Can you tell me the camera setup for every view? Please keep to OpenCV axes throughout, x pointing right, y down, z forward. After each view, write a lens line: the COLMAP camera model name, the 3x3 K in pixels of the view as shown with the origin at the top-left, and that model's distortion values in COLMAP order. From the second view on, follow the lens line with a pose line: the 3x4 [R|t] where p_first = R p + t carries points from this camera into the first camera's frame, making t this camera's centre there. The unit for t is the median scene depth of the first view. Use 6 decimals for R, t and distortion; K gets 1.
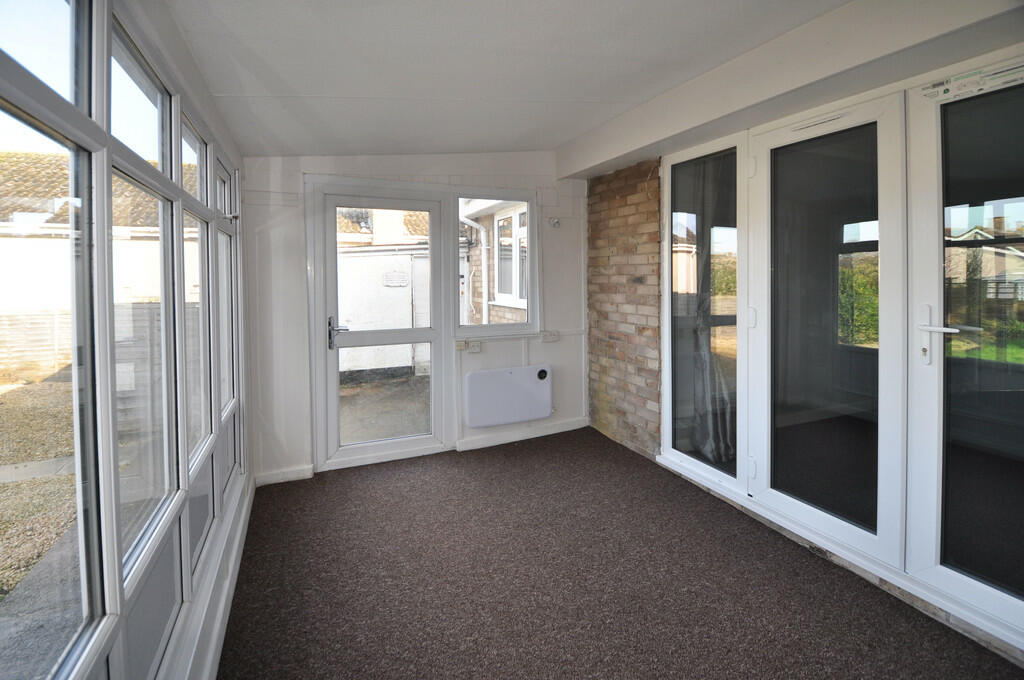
lens RADIAL K [[473.3, 0, 505.5], [0, 473.3, 305.3], [0, 0, 1]] dist [0.000245, -0.000039]
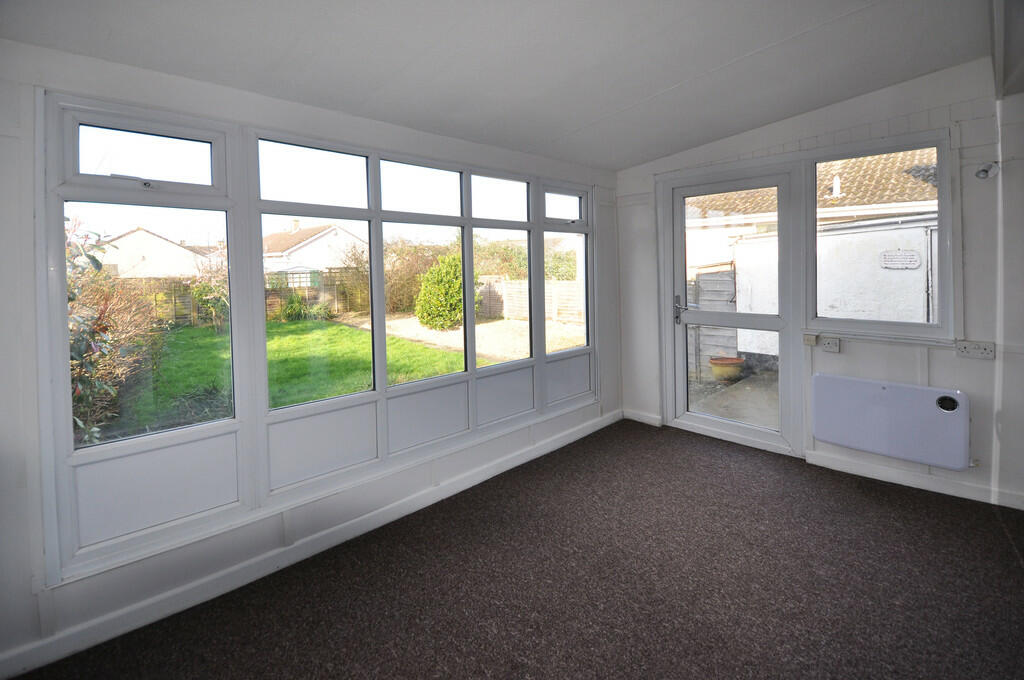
lens RADIAL K [[473.3, 0, 505.5], [0, 473.3, 305.3], [0, 0, 1]] dist [0.000245, -0.000039]
pose [[0.344164, 0.086136, -0.934950, 0.540842], [-0.045768, 0.996138, 0.074926, -0.016001], [0.937793, 0.017004, 0.346777, 0.206056]]
